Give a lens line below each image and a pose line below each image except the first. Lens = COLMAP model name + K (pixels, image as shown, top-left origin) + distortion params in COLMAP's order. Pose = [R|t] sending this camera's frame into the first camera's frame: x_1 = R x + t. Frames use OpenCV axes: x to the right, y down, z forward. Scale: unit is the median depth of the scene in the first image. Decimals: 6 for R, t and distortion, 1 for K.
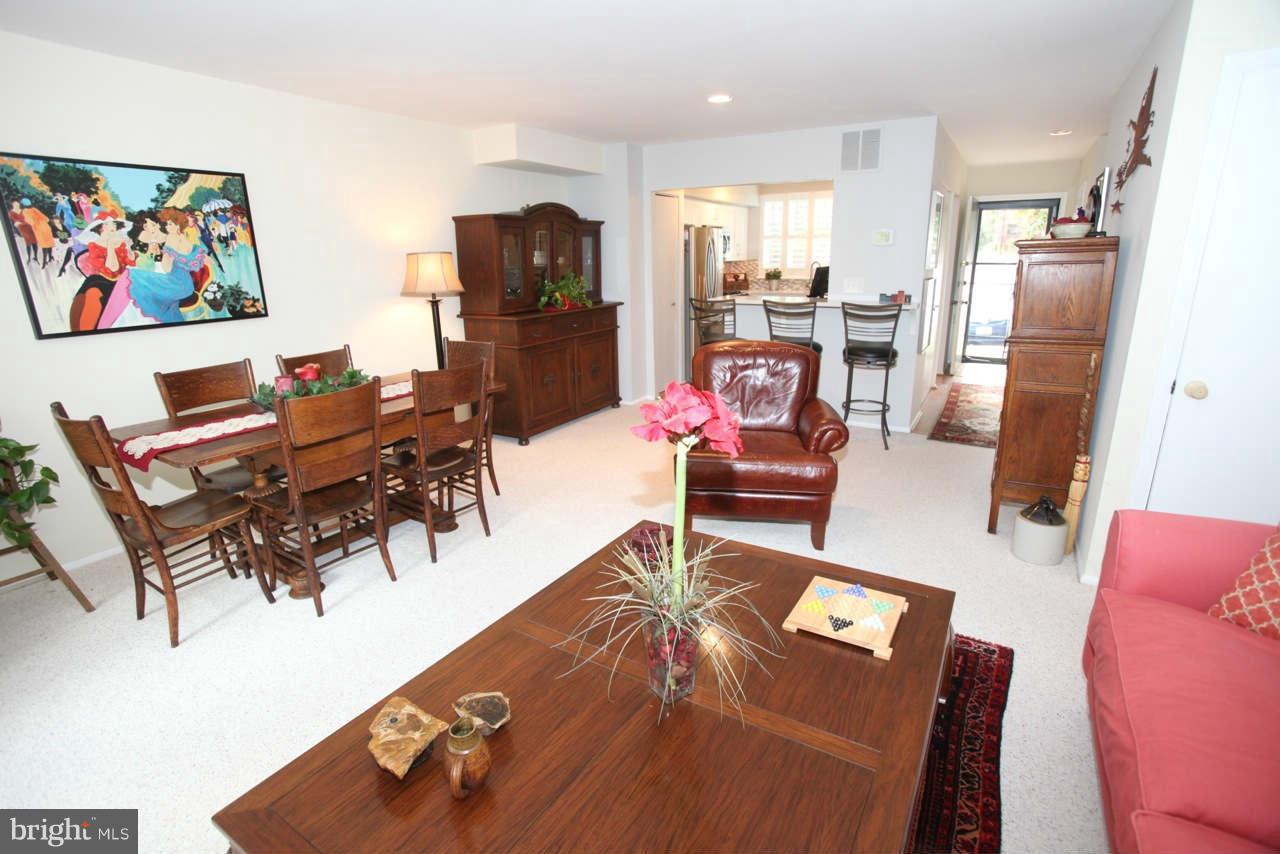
lens RADIAL K [[597.8, 0, 634.3], [0, 597.8, 424.4], [0, 0, 1]] dist [-0.082543, 0.038344]
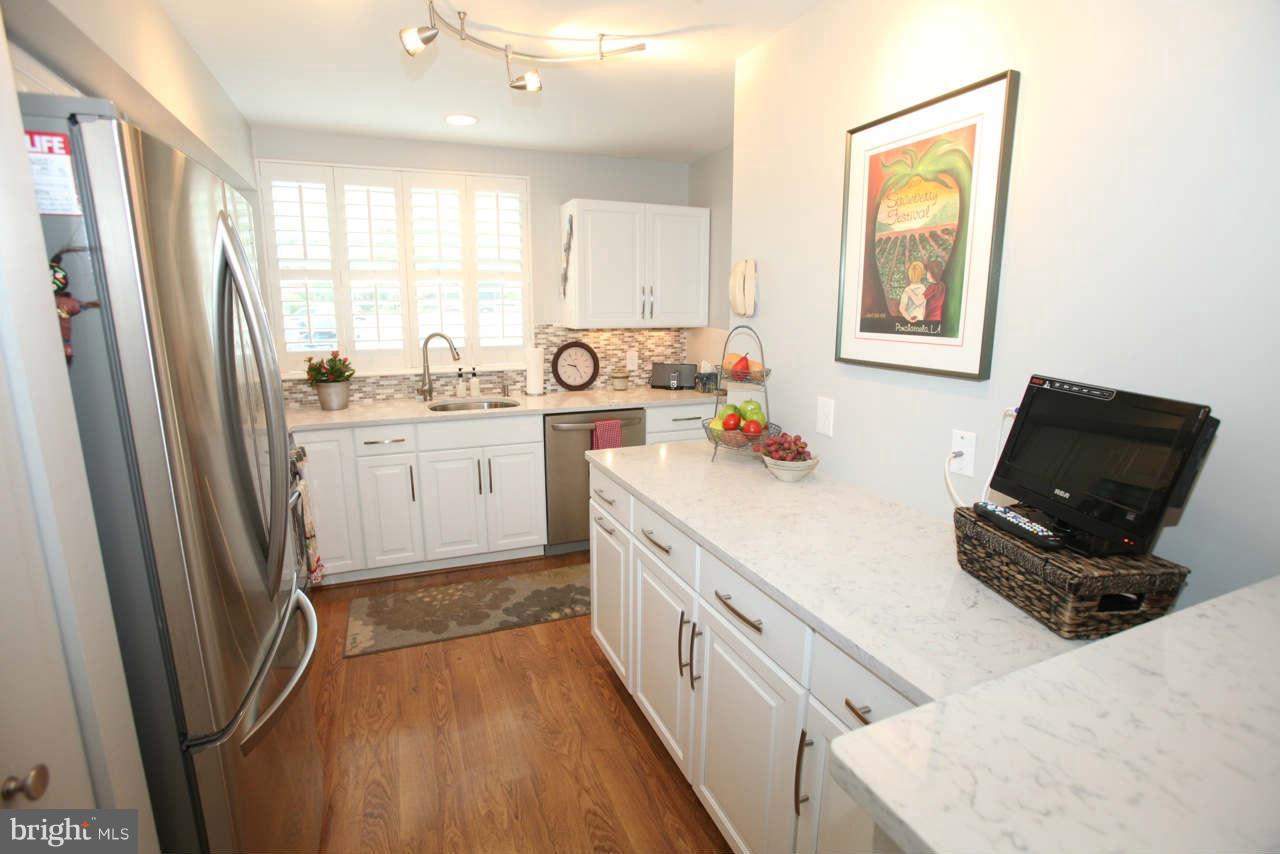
lens RADIAL K [[597.8, 0, 634.3], [0, 597.8, 424.4], [0, 0, 1]] dist [-0.082543, 0.038344]
pose [[0.589662, -0.135832, 0.796146, 0.054424], [0.208125, 0.978020, 0.012716, -0.227913], [-0.780374, 0.158200, 0.604971, 0.777476]]
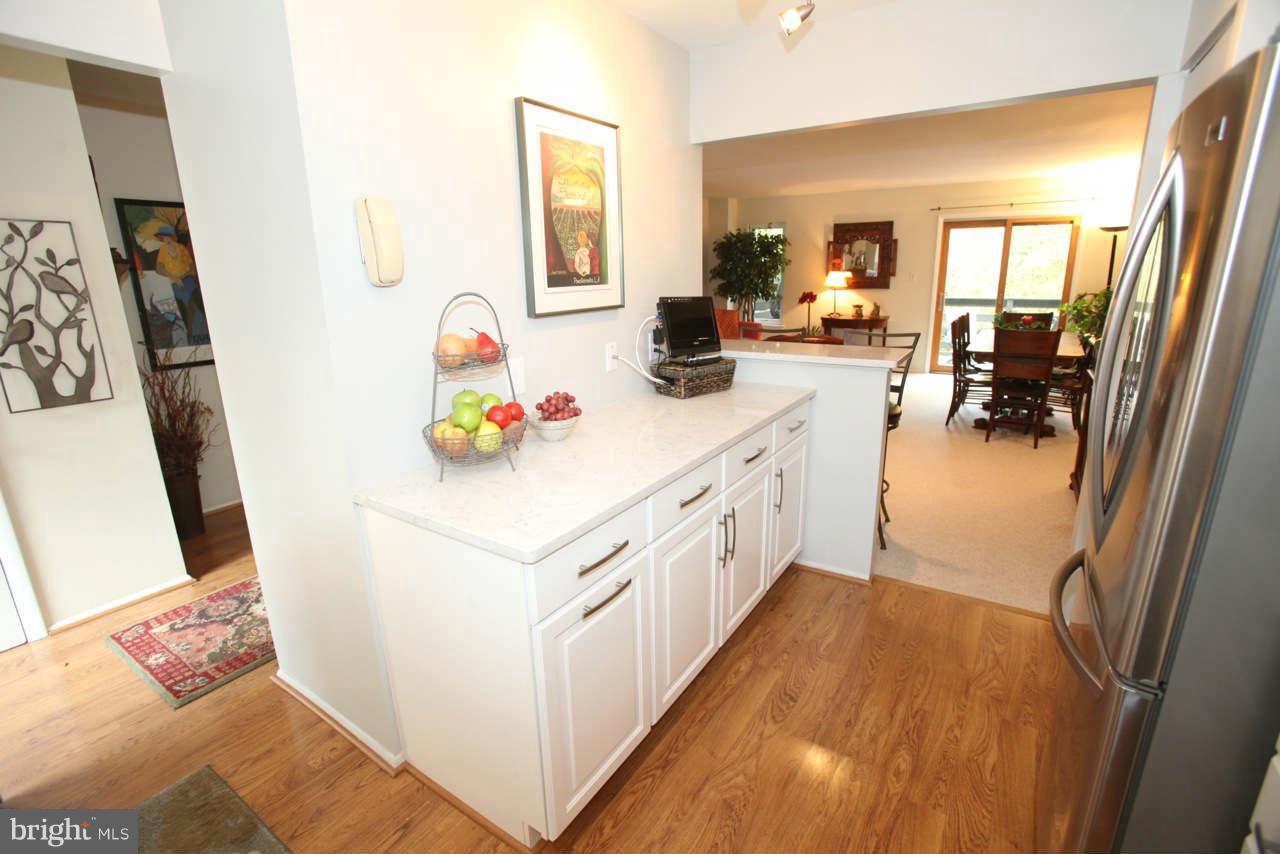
lens RADIAL K [[597.8, 0, 634.3], [0, 597.8, 424.4], [0, 0, 1]] dist [-0.082543, 0.038344]
pose [[-0.998302, 0.033927, 0.047345, 0.271523], [0.053166, 0.862773, 0.502789, -0.333454], [-0.023790, 0.504452, -0.863112, 1.146035]]
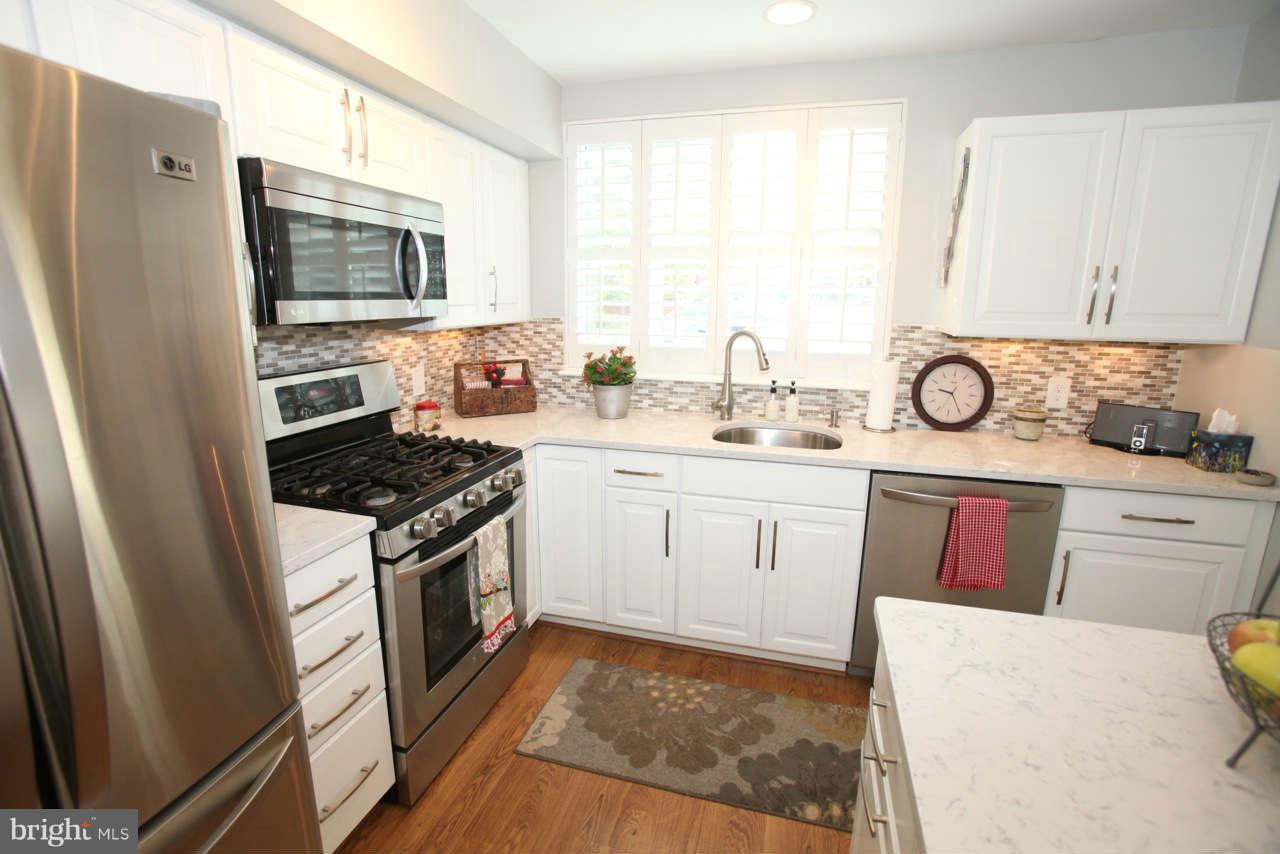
lens RADIAL K [[597.8, 0, 634.3], [0, 597.8, 424.4], [0, 0, 1]] dist [-0.082543, 0.038344]
pose [[0.963823, -0.028212, 0.265046, 0.203785], [0.045328, 0.997247, -0.058680, -0.256169], [-0.262661, 0.068571, 0.962449, 0.867276]]
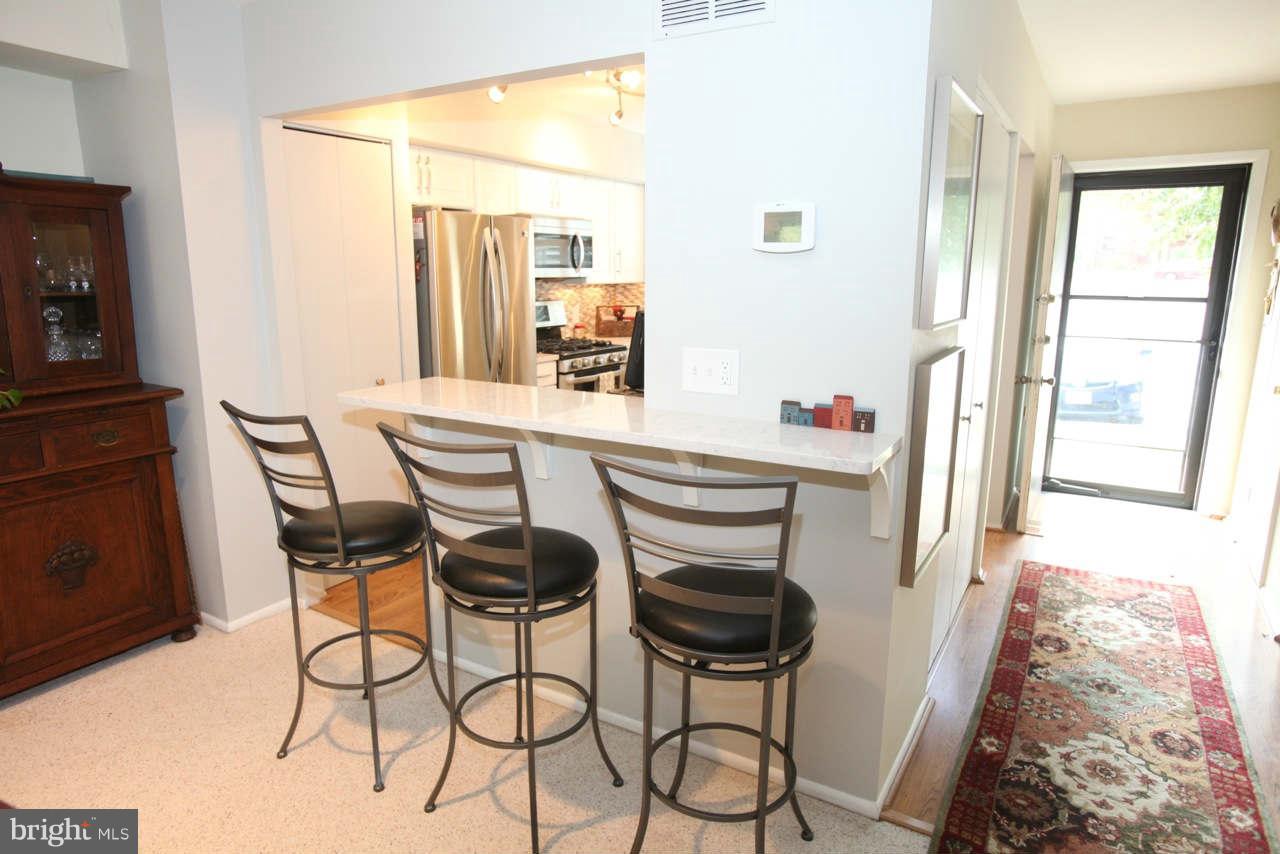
lens RADIAL K [[763.4, 0, 640.0], [0, 763.4, 427.0], [0, 0, 1]] dist [-0.047704, 0.037001]
pose [[0.999703, 0.018018, 0.016424, 0.232737], [-0.016813, 0.997352, -0.070759, -0.123634], [-0.017655, 0.070462, 0.997358, 0.406663]]
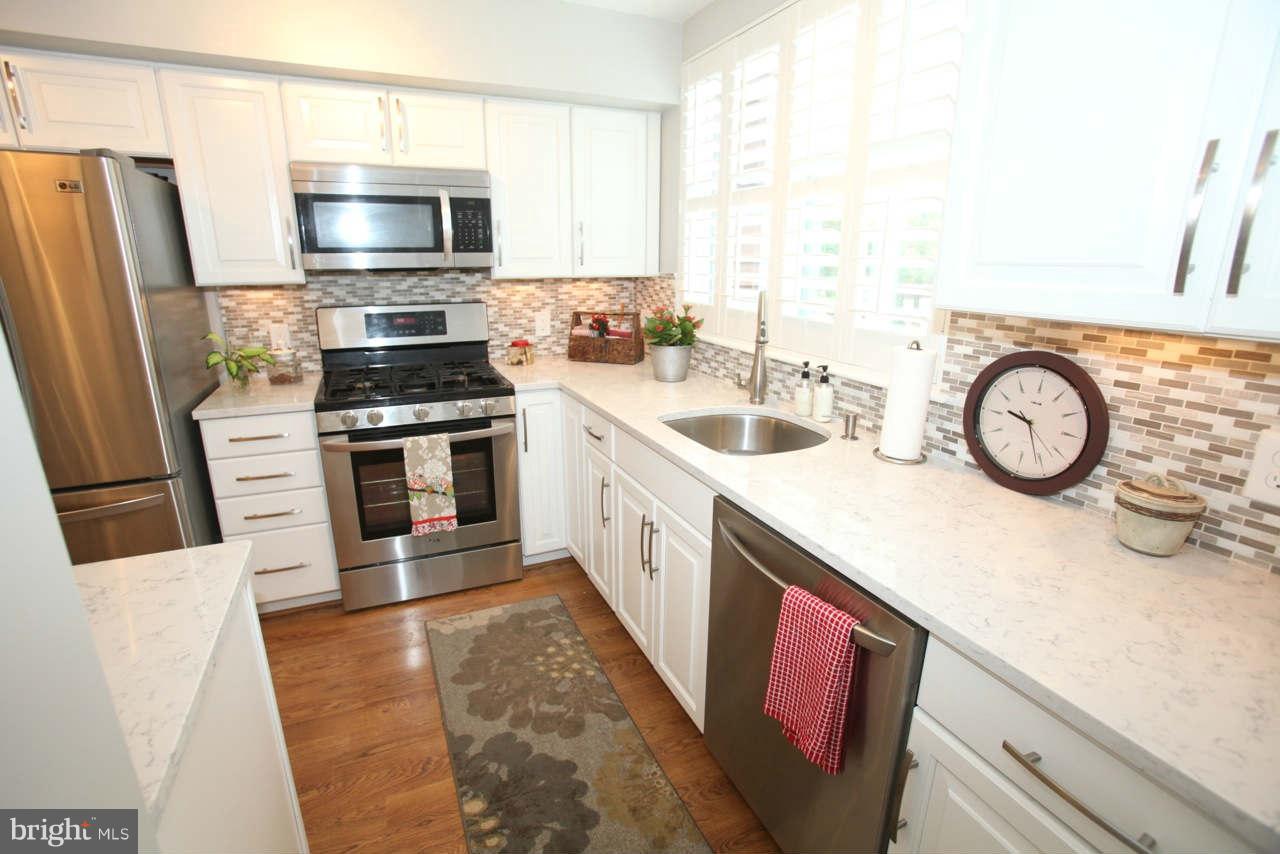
lens RADIAL K [[597.8, 0, 634.3], [0, 597.8, 424.4], [0, 0, 1]] dist [-0.082543, 0.038344]
pose [[0.825062, 0.175865, -0.536976, 0.489661], [-0.172518, 0.983357, 0.056986, -0.275726], [0.538061, 0.045621, 0.841670, 0.930783]]
